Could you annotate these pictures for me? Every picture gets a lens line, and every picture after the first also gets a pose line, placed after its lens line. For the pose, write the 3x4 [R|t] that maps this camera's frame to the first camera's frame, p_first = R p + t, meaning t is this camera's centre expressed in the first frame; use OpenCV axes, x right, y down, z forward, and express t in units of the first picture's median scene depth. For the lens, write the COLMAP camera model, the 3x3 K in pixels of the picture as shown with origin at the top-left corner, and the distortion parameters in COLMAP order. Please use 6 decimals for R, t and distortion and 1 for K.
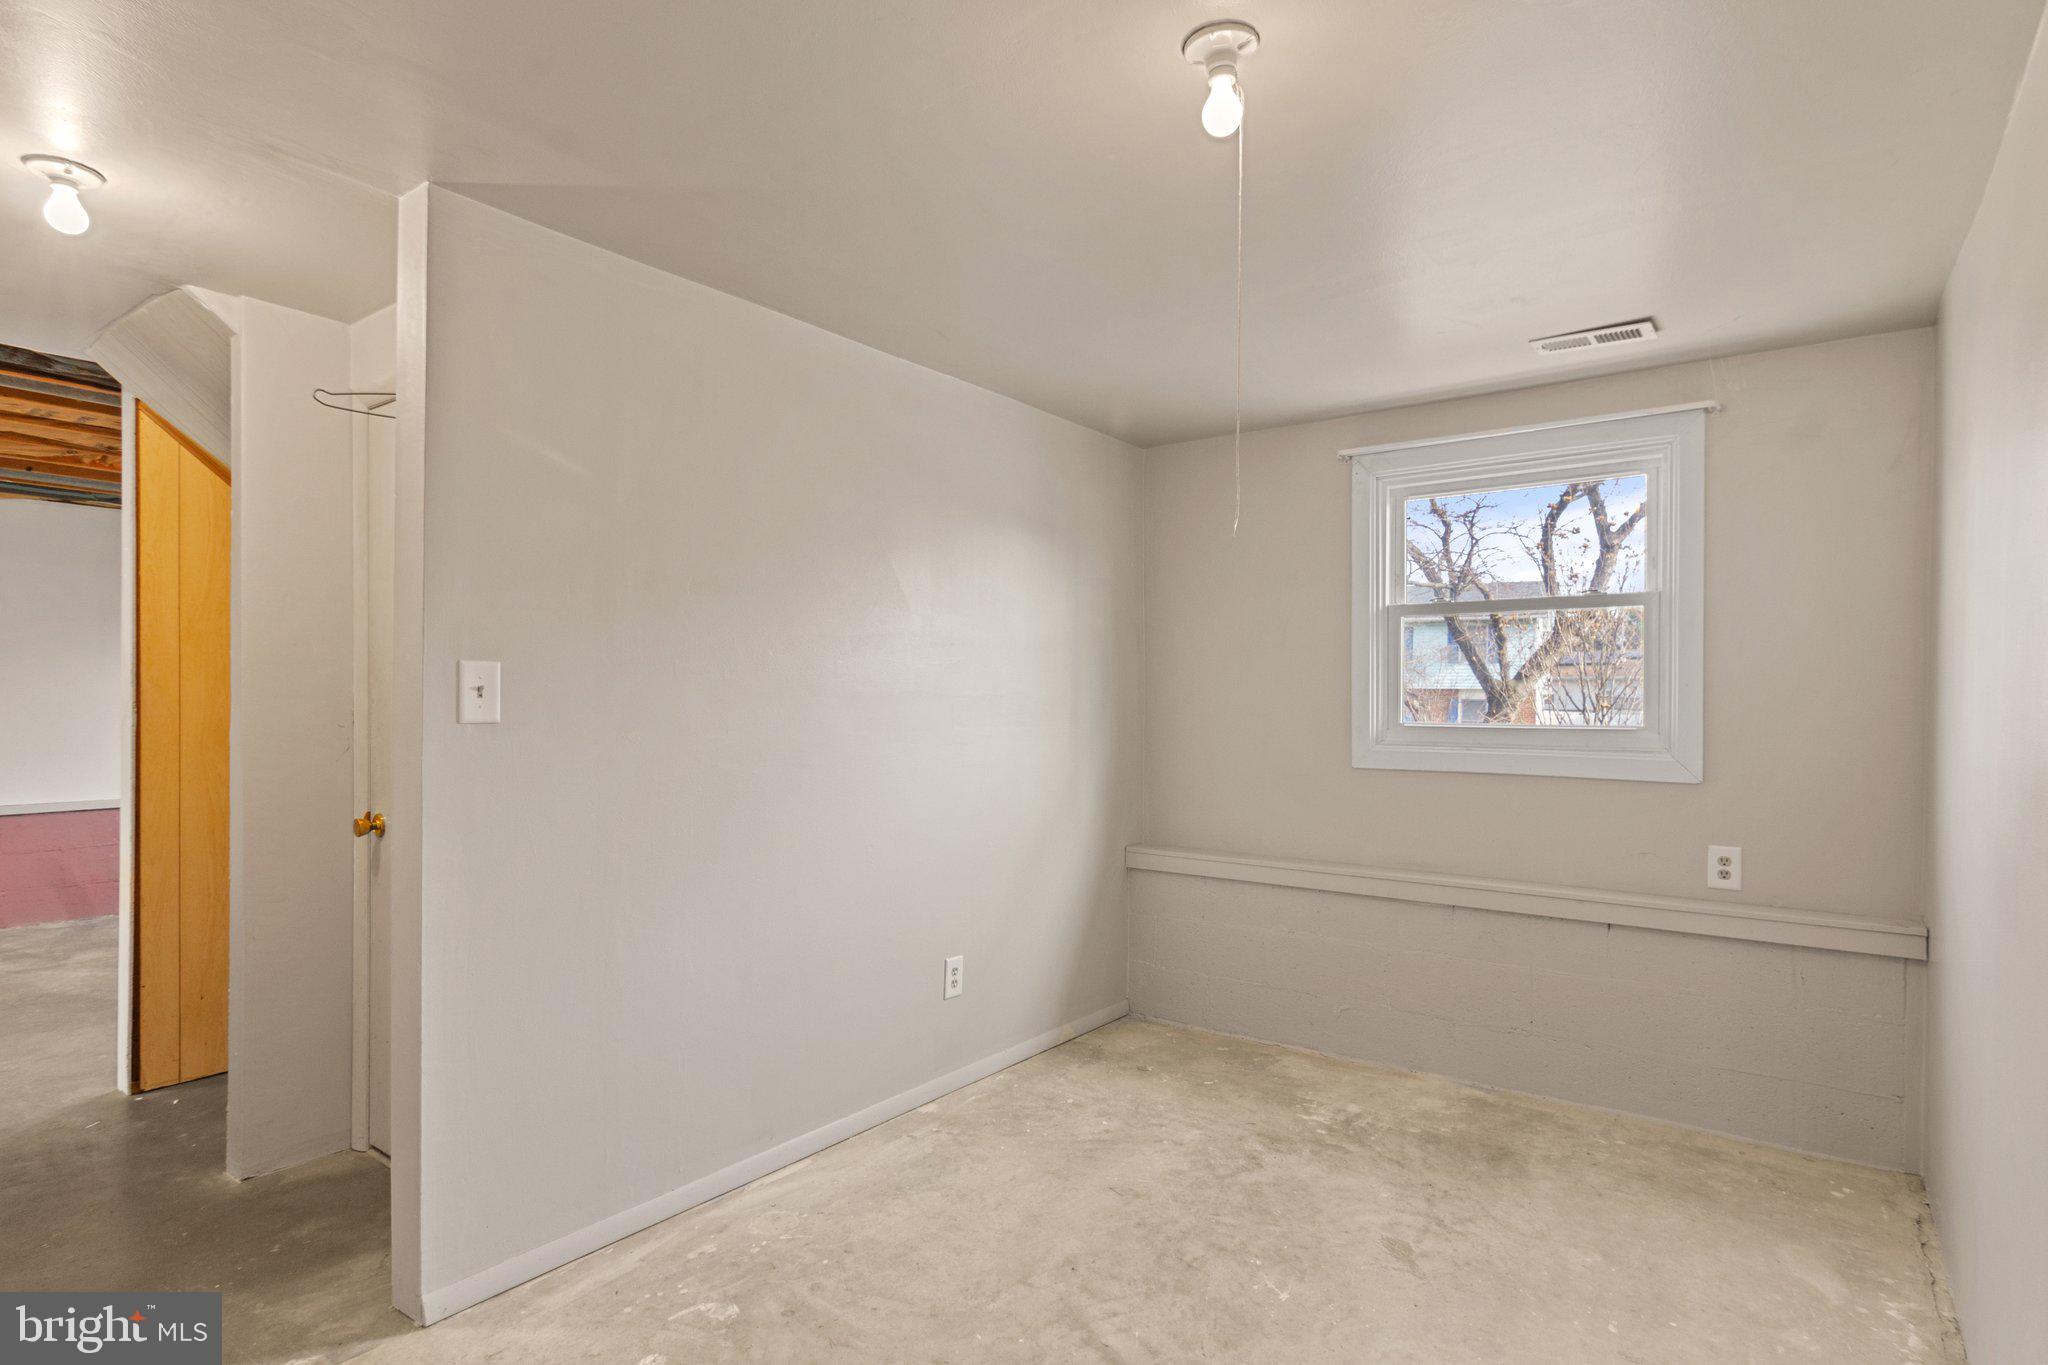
lens RADIAL K [[1047.2, 0, 1033.9], [0, 1047.2, 692.9], [0, 0, 1]] dist [0.001397, 0.000836]
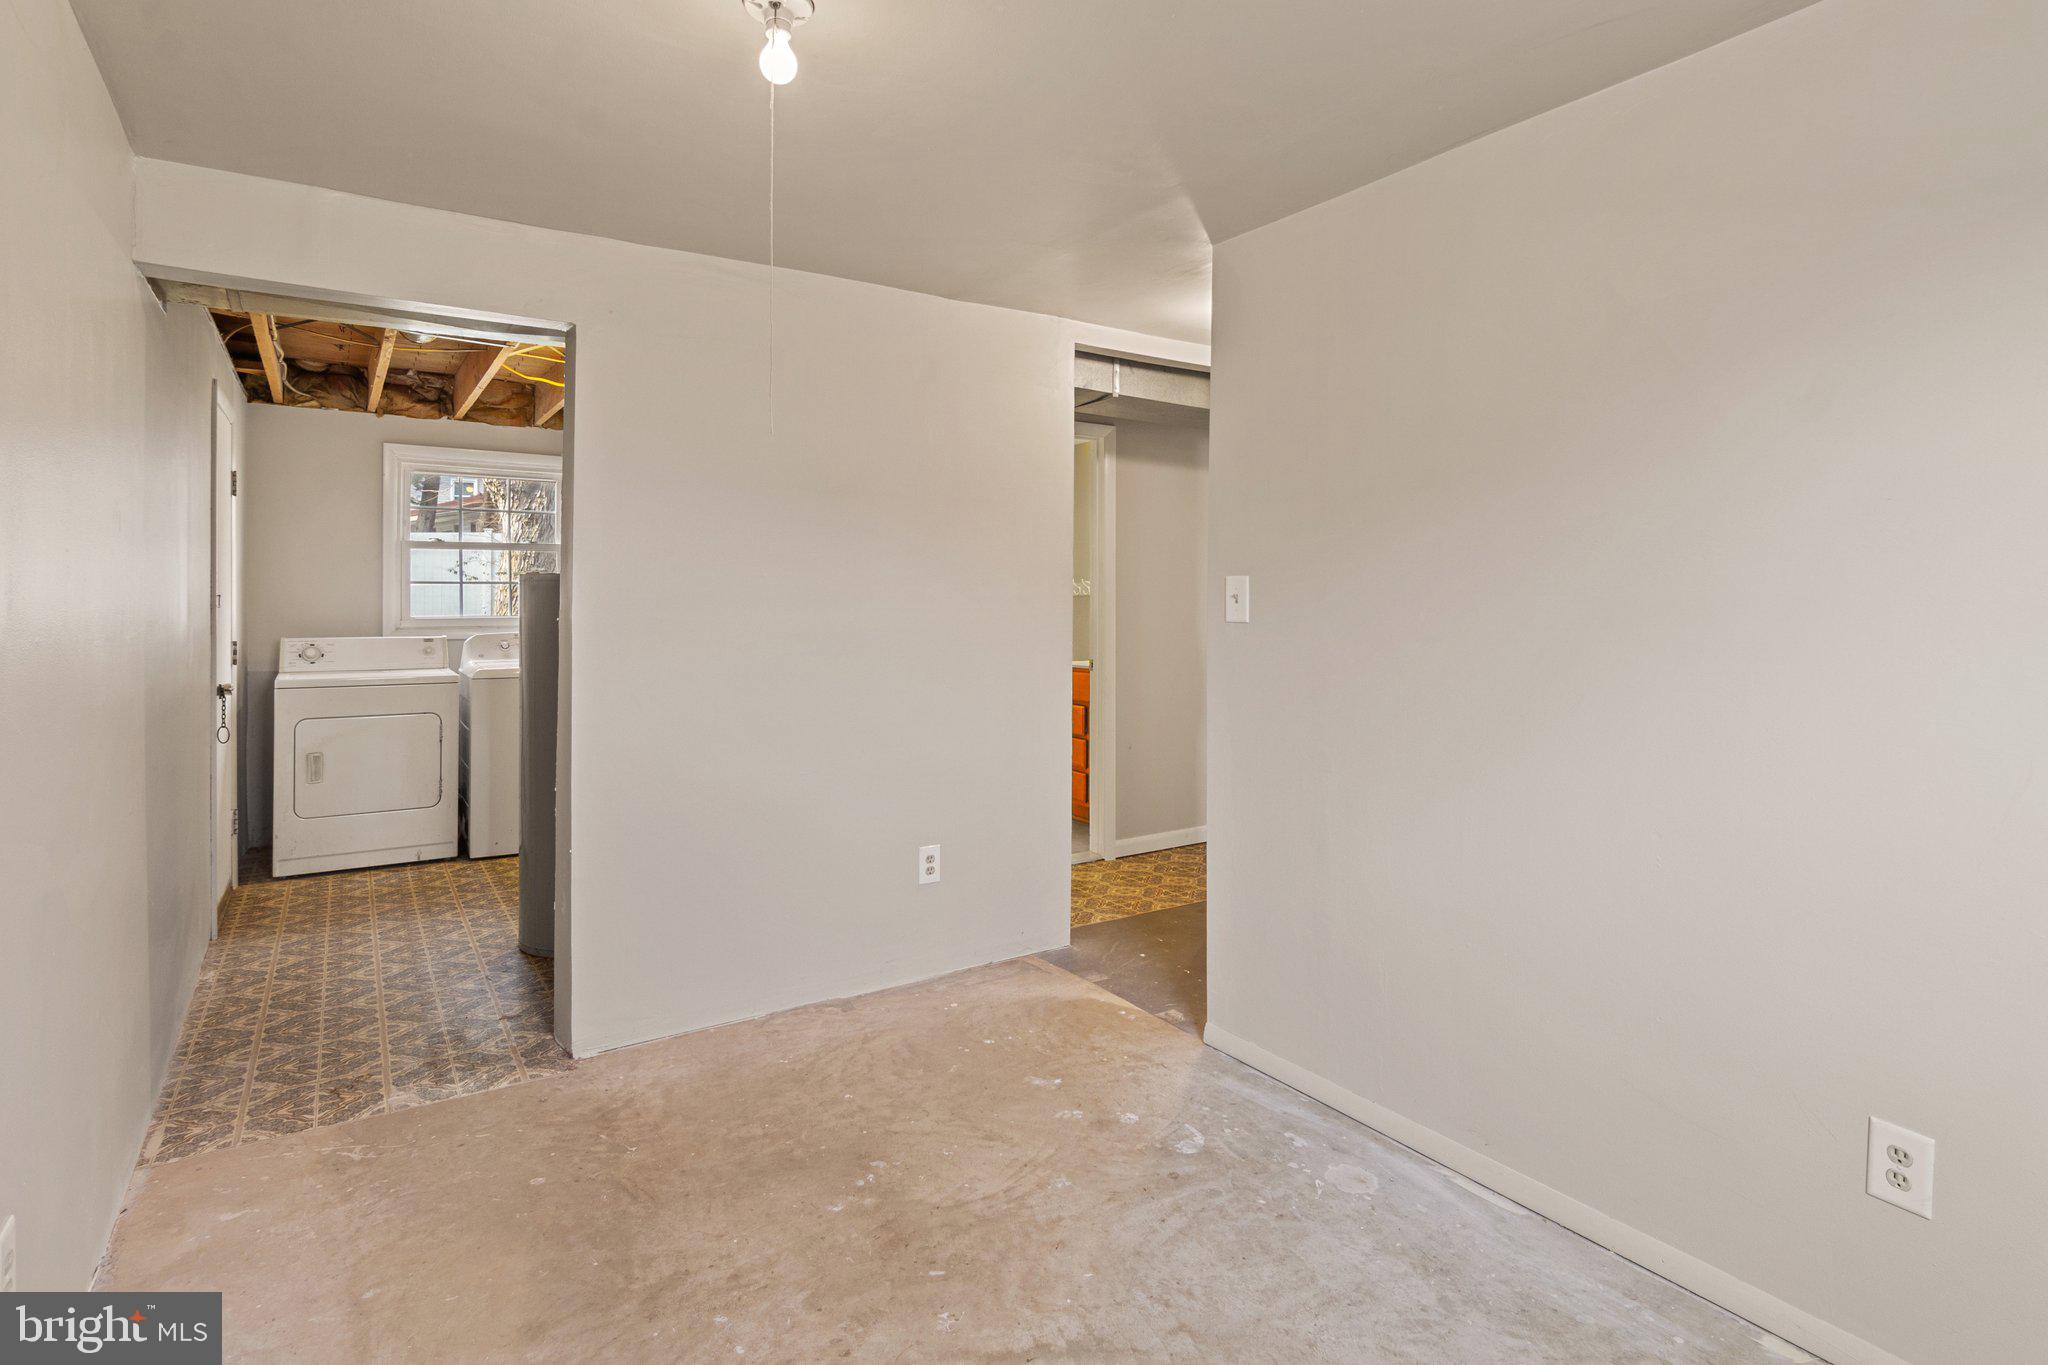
lens RADIAL K [[1046.0, 0, 1027.0], [0, 1046.0, 621.5], [0, 0, 1]] dist [0.005548, 0.001090]
pose [[-0.334057, 0.007953, -0.942519, 0.783722], [-0.000330, 0.999963, 0.008555, 0.015986], [0.942553, 0.003168, -0.334042, 1.160665]]
